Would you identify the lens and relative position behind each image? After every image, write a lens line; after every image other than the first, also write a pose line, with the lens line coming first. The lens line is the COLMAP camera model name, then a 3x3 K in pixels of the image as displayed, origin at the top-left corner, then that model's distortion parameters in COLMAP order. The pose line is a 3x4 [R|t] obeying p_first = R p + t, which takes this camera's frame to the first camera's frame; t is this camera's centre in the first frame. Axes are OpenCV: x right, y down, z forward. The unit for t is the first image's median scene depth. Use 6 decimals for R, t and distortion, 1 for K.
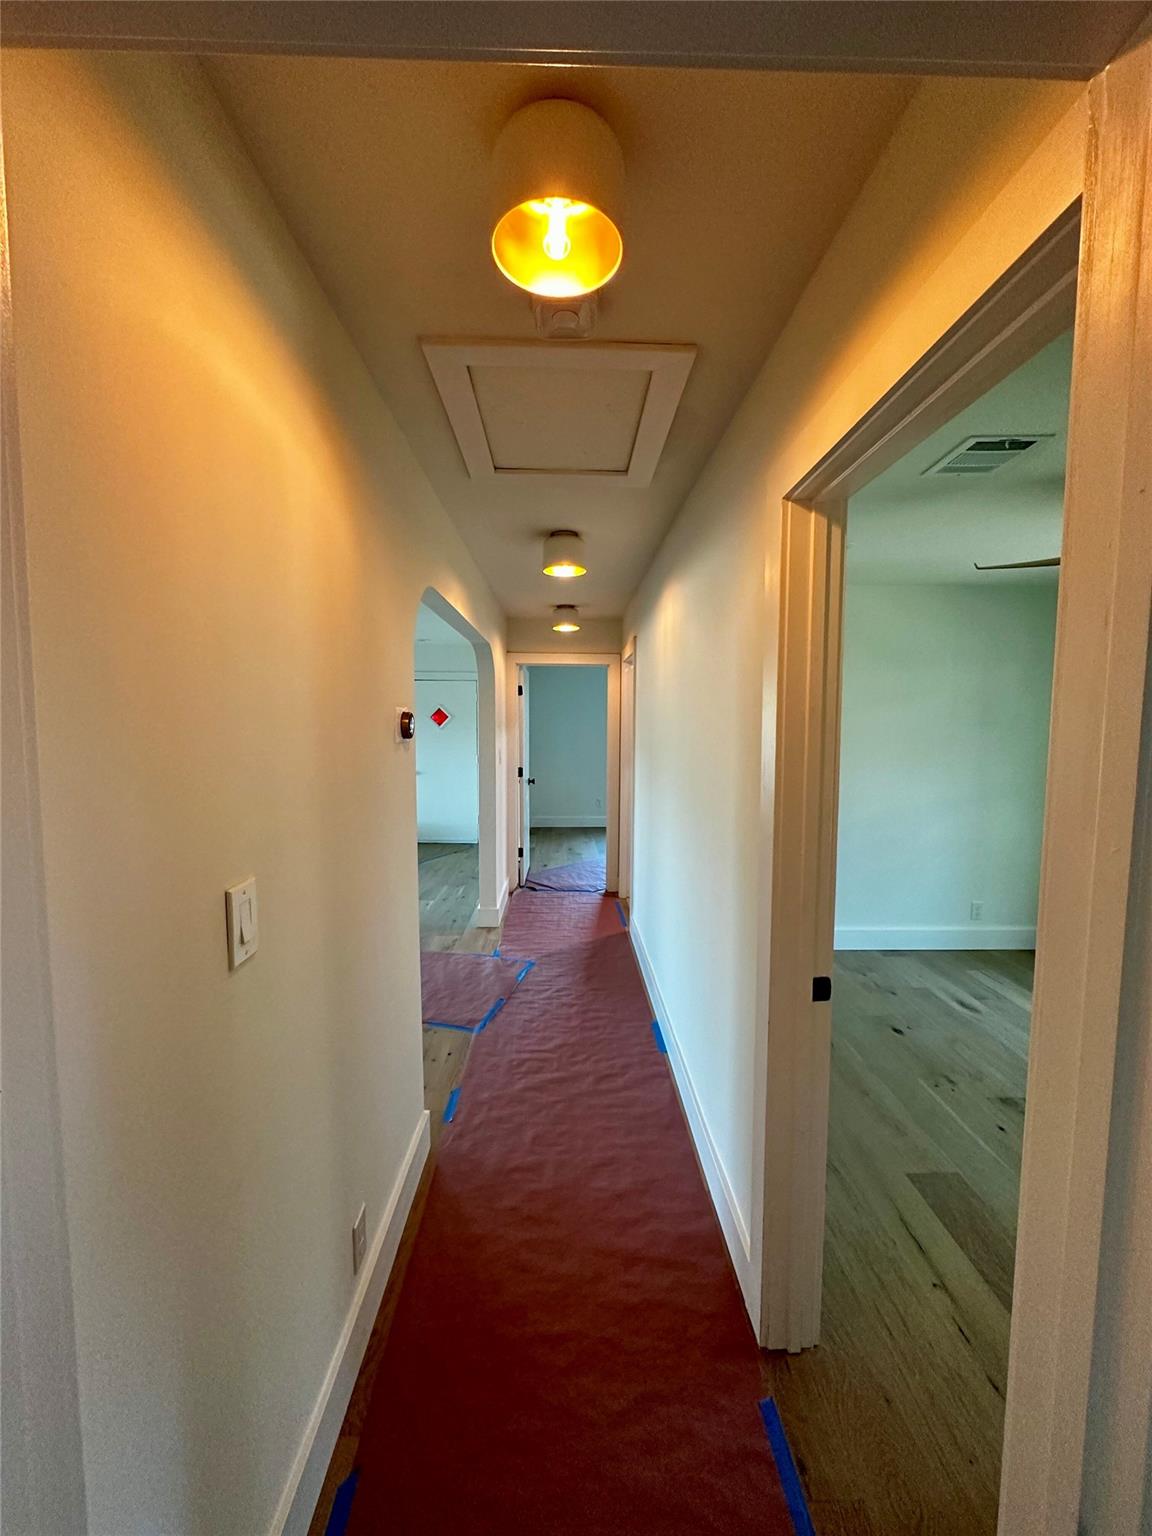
lens RADIAL K [[610.7, 0, 582.7], [0, 610.7, 762.6], [0, 0, 1]] dist [0.001181, -0.000889]
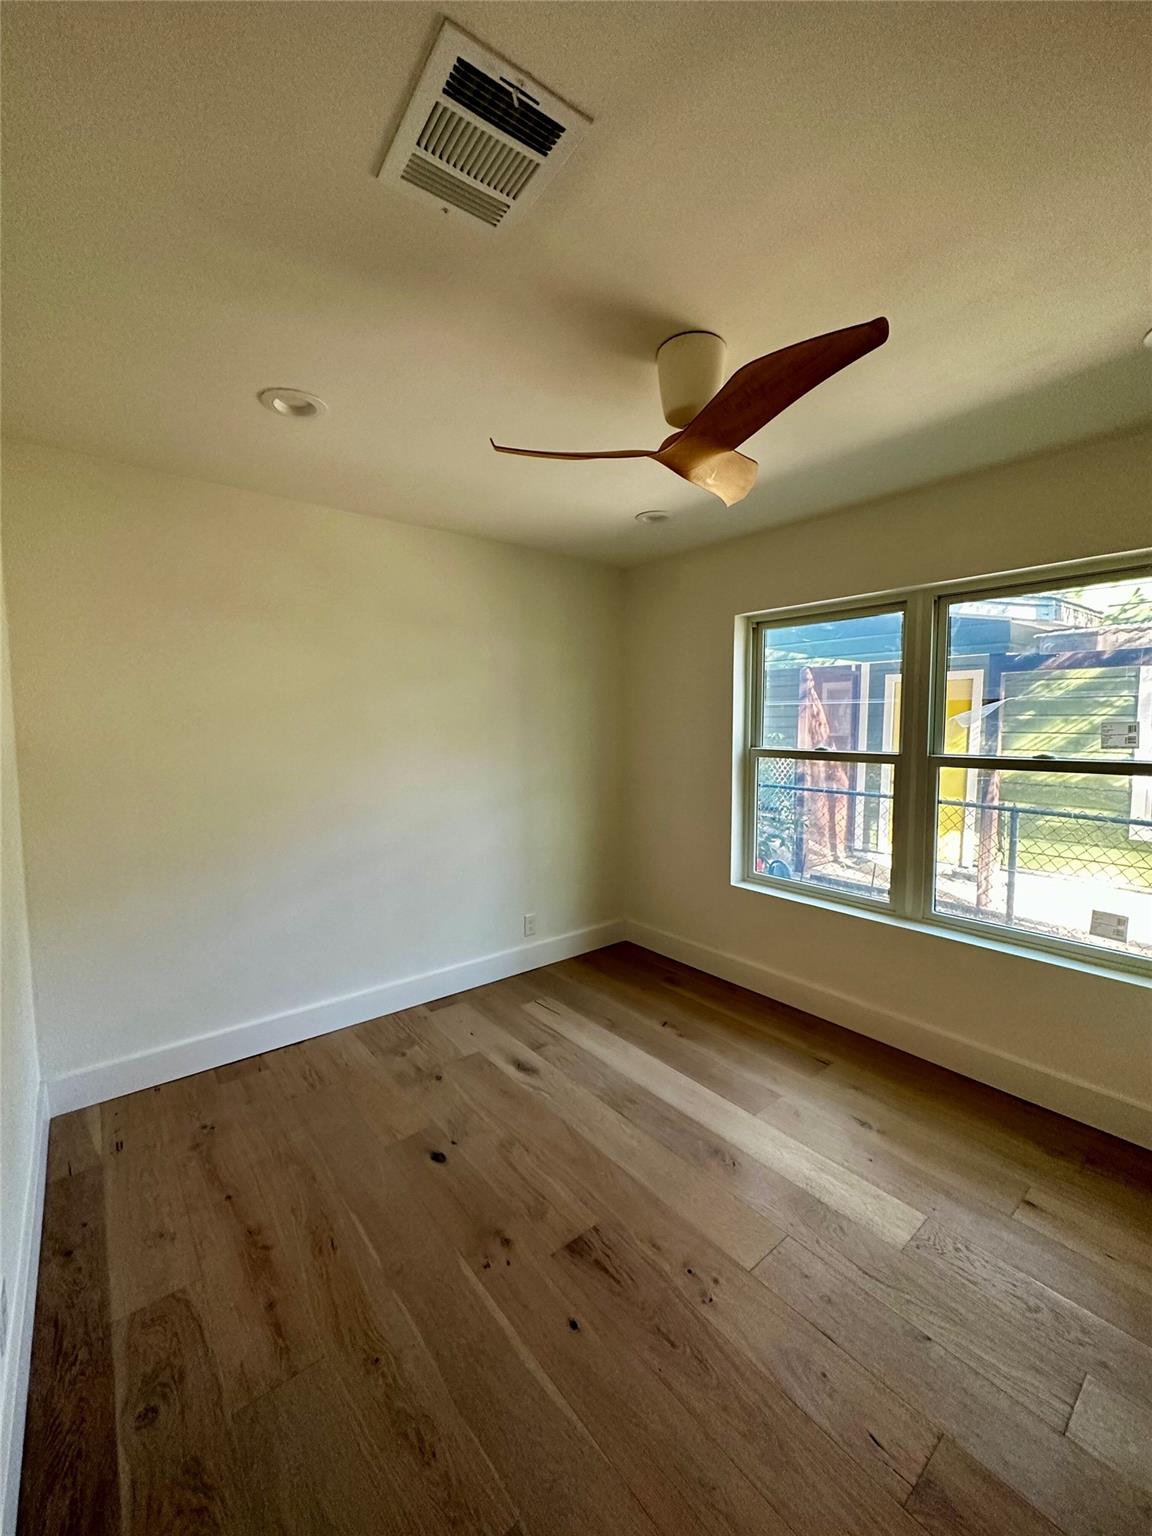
lens RADIAL K [[610.7, 0, 568.3], [0, 610.7, 766.5], [0, 0, 1]] dist [0.001181, -0.000889]
pose [[0.802120, -0.057439, 0.594394, 0.224829], [0.051847, 0.998303, 0.026504, -0.001916], [-0.594908, 0.009558, 0.803737, 0.324769]]
